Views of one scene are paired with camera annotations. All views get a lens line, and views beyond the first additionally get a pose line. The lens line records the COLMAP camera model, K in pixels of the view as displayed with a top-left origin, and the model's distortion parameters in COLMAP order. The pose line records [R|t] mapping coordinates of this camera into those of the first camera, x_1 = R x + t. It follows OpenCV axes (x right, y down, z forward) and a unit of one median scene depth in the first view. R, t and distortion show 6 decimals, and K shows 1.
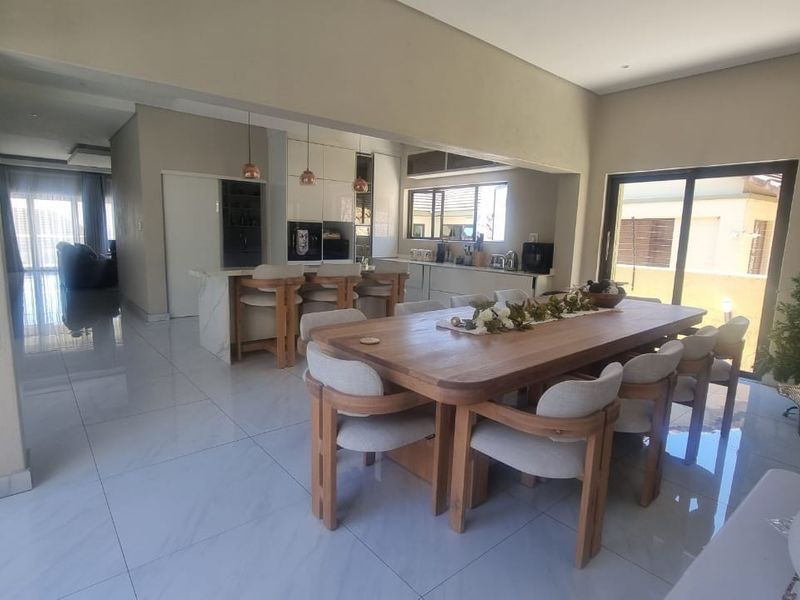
lens RADIAL K [[433.6, 0, 398.0], [0, 433.6, 301.0], [0, 0, 1]] dist [-0.006636, -0.001990]
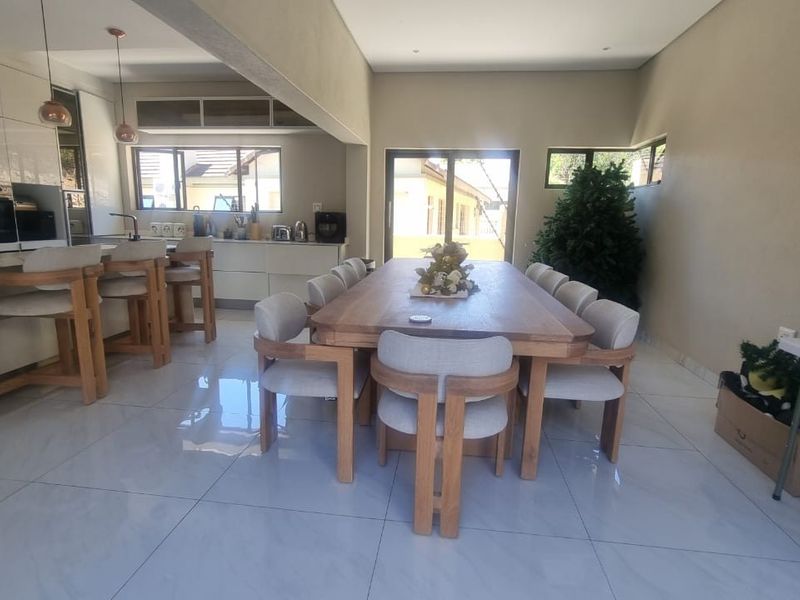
lens RADIAL K [[433.6, 0, 400.0], [0, 433.6, 299.1], [0, 0, 1]] dist [-0.006636, -0.001990]
pose [[0.734676, -0.138241, 0.664184, -0.217148], [0.102442, 0.990399, 0.092824, -0.009813], [-0.670639, -0.000155, 0.741784, 0.127902]]
